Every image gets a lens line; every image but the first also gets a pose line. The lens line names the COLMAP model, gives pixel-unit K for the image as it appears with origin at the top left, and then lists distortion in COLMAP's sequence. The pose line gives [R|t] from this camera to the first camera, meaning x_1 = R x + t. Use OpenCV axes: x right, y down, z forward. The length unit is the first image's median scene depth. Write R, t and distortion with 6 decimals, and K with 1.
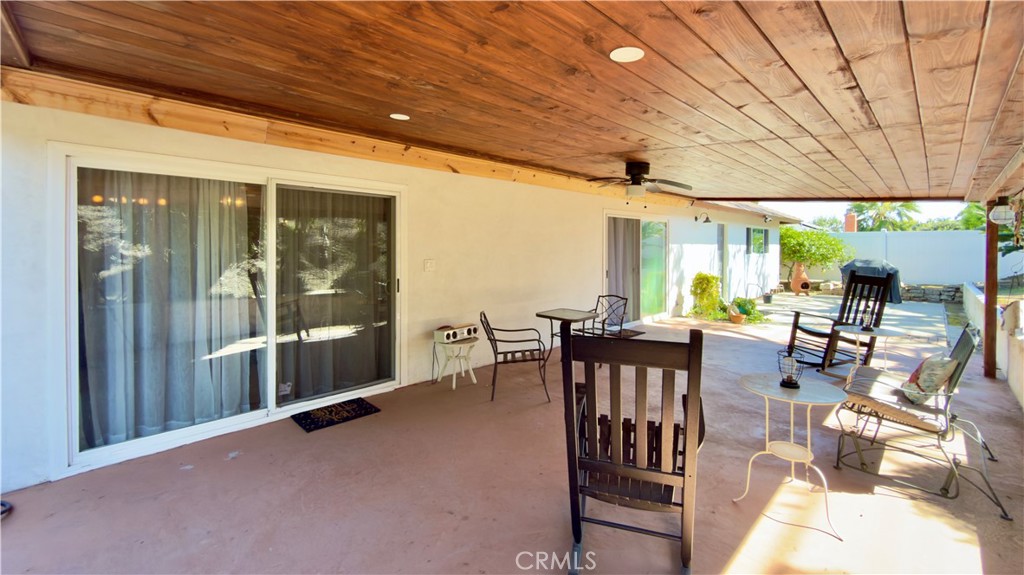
lens RADIAL K [[416.5, 0, 512.2], [0, 416.5, 261.7], [0, 0, 1]] dist [0.000805, -0.000357]
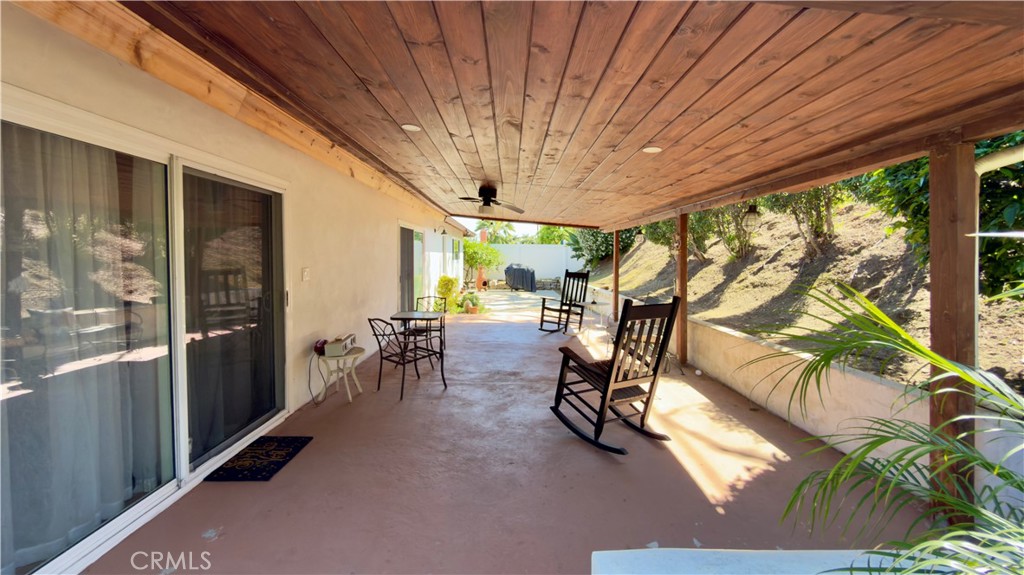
lens RADIAL K [[407.5, 0, 512.0], [0, 407.5, 287.5], [0, 0, 1]] dist [-0.001362, -0.000346]
pose [[0.690655, -0.056792, 0.720951, -0.279719], [0.023598, 0.998151, 0.056022, -0.001523], [-0.722799, -0.021679, 0.690718, 0.041189]]
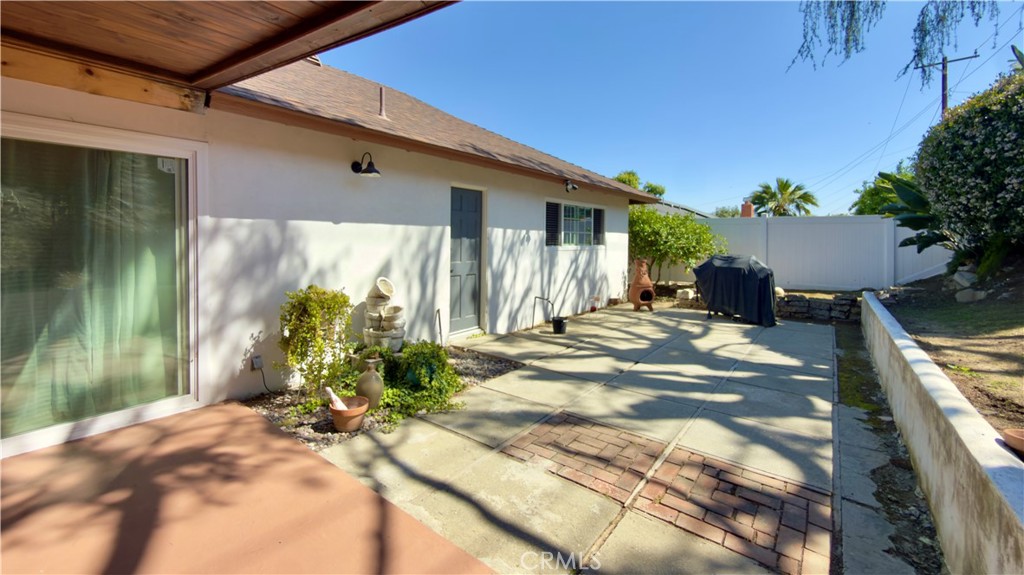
lens RADIAL K [[416.5, 0, 512.2], [0, 416.5, 261.7], [0, 0, 1]] dist [0.000805, -0.000357]
pose [[0.990451, 0.001820, 0.137850, 0.607864], [-0.004155, 0.999853, 0.016653, -0.007432], [-0.137800, -0.017067, 0.990313, 0.580049]]
